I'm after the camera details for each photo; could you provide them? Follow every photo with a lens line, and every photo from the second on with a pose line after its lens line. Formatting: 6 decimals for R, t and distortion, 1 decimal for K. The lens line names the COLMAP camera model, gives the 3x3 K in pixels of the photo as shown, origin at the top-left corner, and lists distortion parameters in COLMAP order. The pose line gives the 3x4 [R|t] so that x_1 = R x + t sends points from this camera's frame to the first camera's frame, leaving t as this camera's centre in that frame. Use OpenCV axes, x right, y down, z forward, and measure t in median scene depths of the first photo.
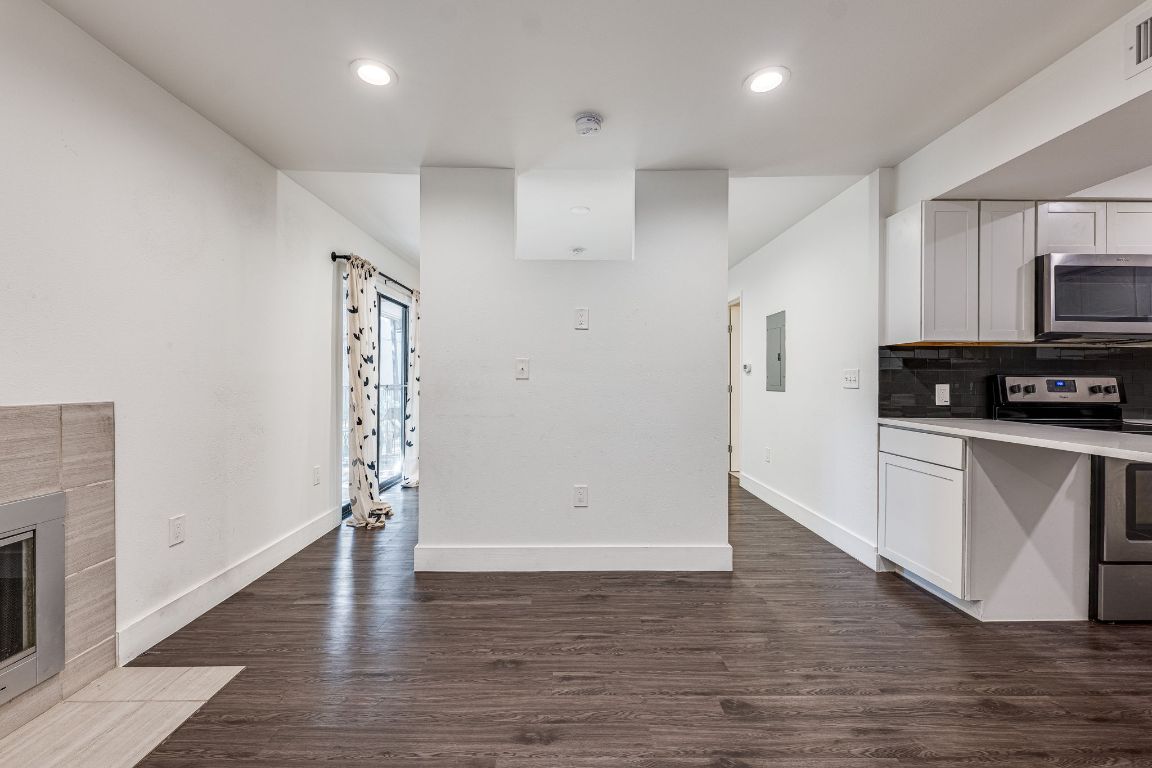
lens RADIAL K [[483.4, 0, 584.6], [0, 483.4, 379.8], [0, 0, 1]] dist [-0.004270, -0.000491]
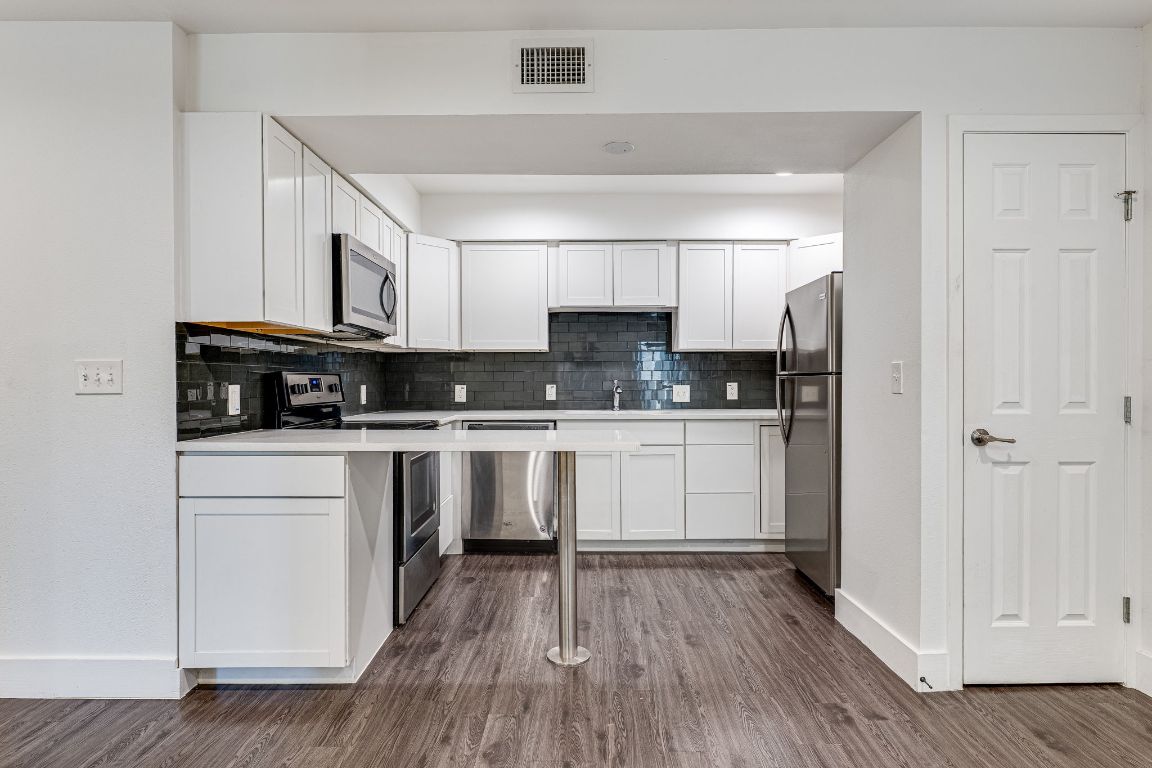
lens RADIAL K [[640.2, 0, 572.5], [0, 640.2, 385.1], [0, 0, 1]] dist [0.004886, 0.000351]
pose [[0.044409, -0.013453, 0.998923, -0.184844], [0.003725, 0.999905, 0.013301, -0.000848], [-0.999006, 0.003130, 0.044455, 0.532905]]
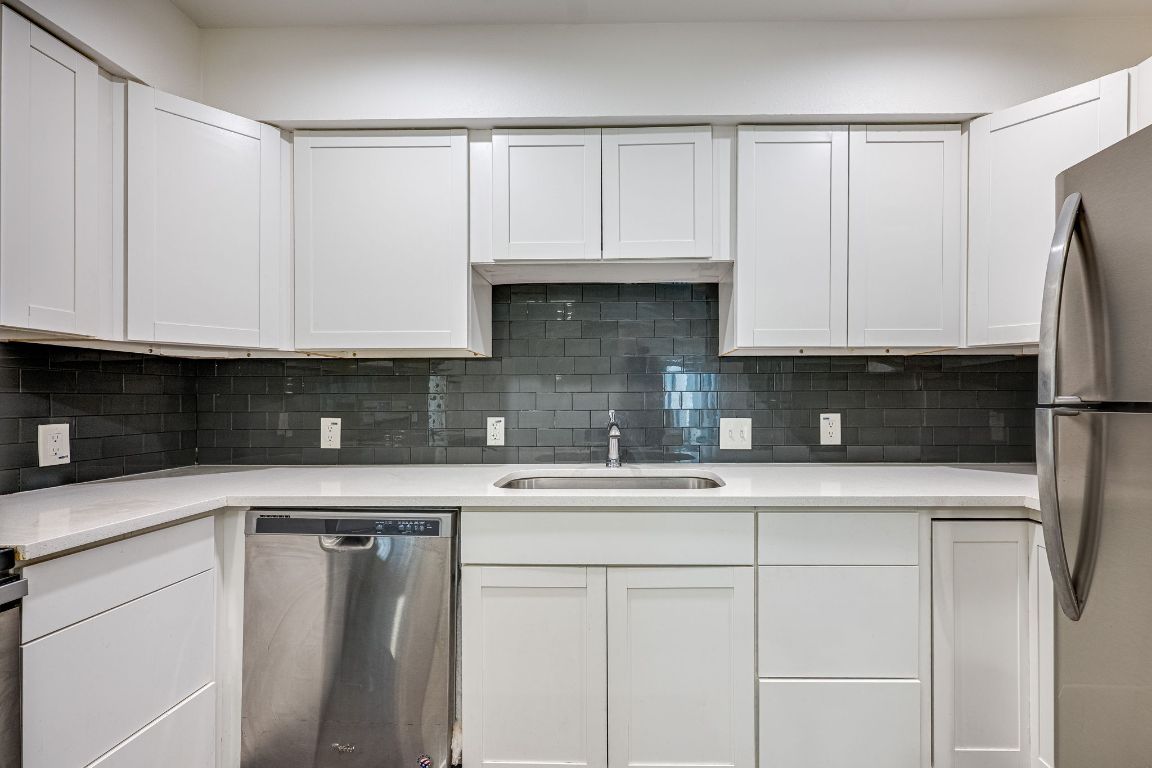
lens RADIAL K [[518.1, 0, 595.2], [0, 518.1, 398.8], [0, 0, 1]] dist [-0.007517, -0.000479]
pose [[0.090423, -0.010167, 0.995852, 0.941558], [0.004647, 0.999941, 0.009786, -0.015317], [-0.995893, 0.003742, 0.090464, 0.439815]]
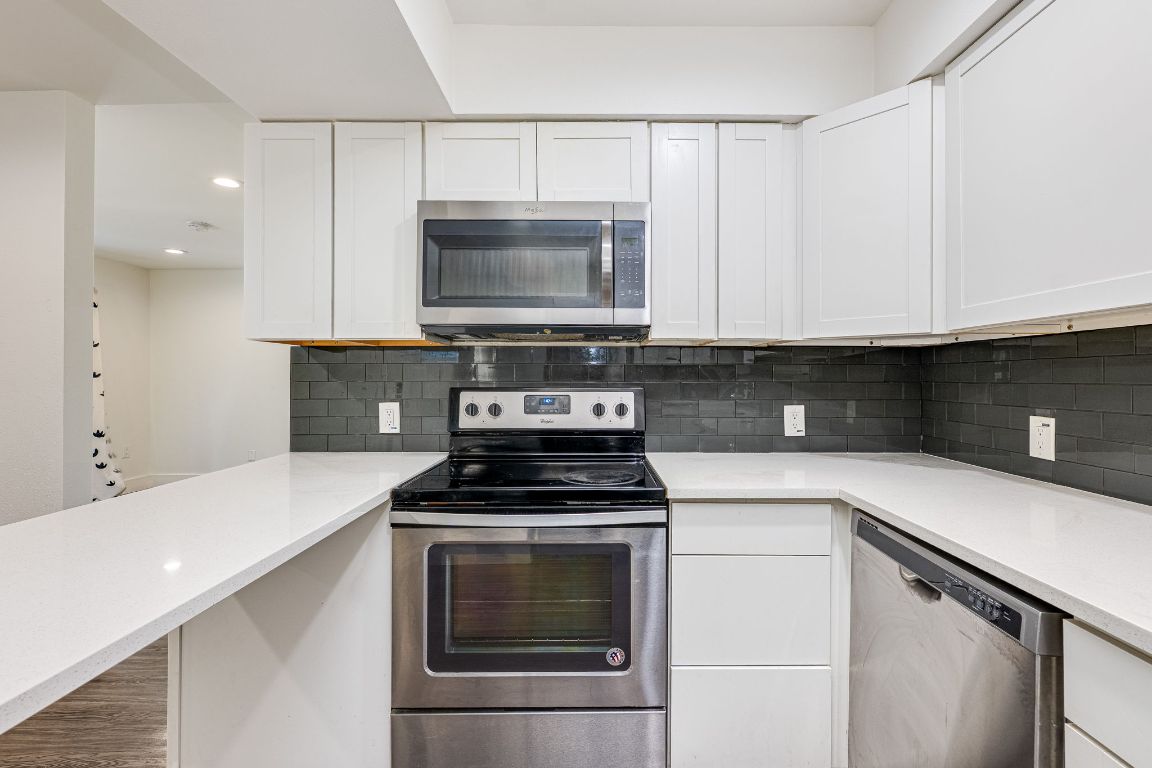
lens RADIAL K [[483.4, 0, 613.1], [0, 483.4, 380.6], [0, 0, 1]] dist [-0.004270, -0.000491]
pose [[0.999965, -0.004047, -0.007264, 1.234183], [0.004045, 0.999992, -0.000400, -0.023012], [0.007266, 0.000370, 0.999974, 0.364279]]
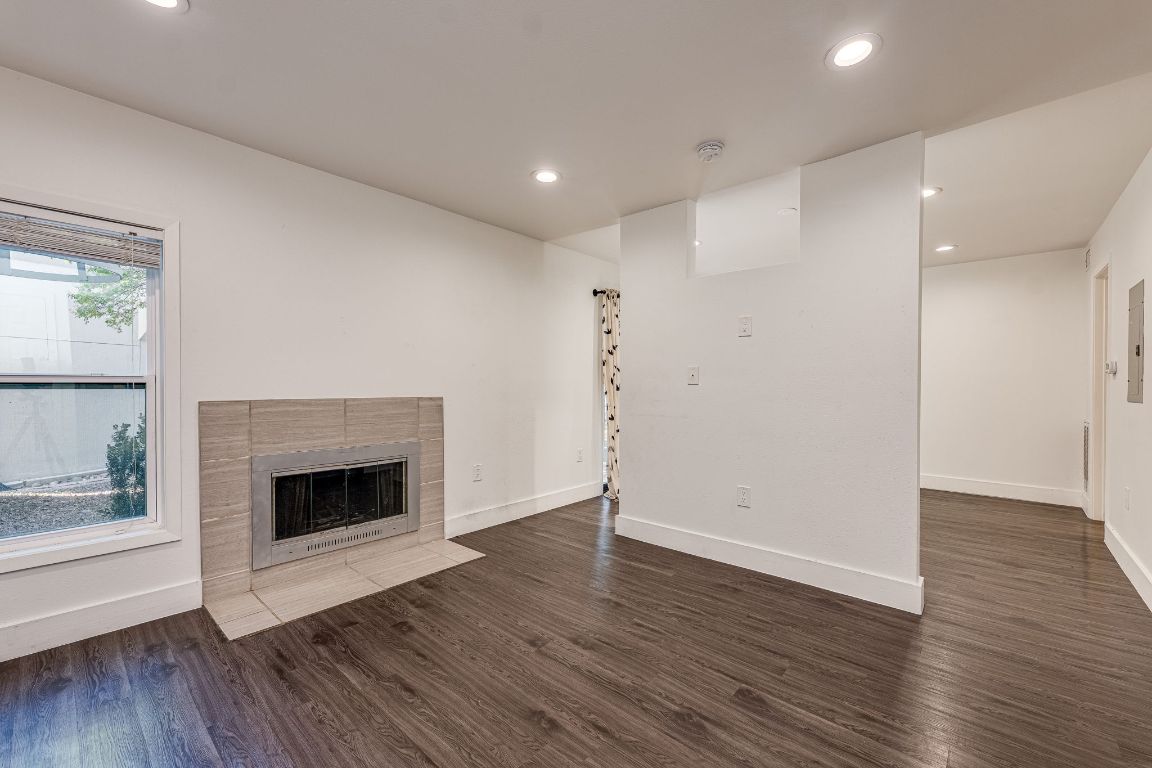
lens RADIAL K [[483.4, 0, 572.7], [0, 483.4, 391.7], [0, 0, 1]] dist [-0.004270, -0.000491]
pose [[0.724917, 0.007366, -0.688797, 0.486520], [-0.000555, 0.999949, 0.010109, 0.004710], [0.688836, -0.006946, 0.724884, -0.009921]]
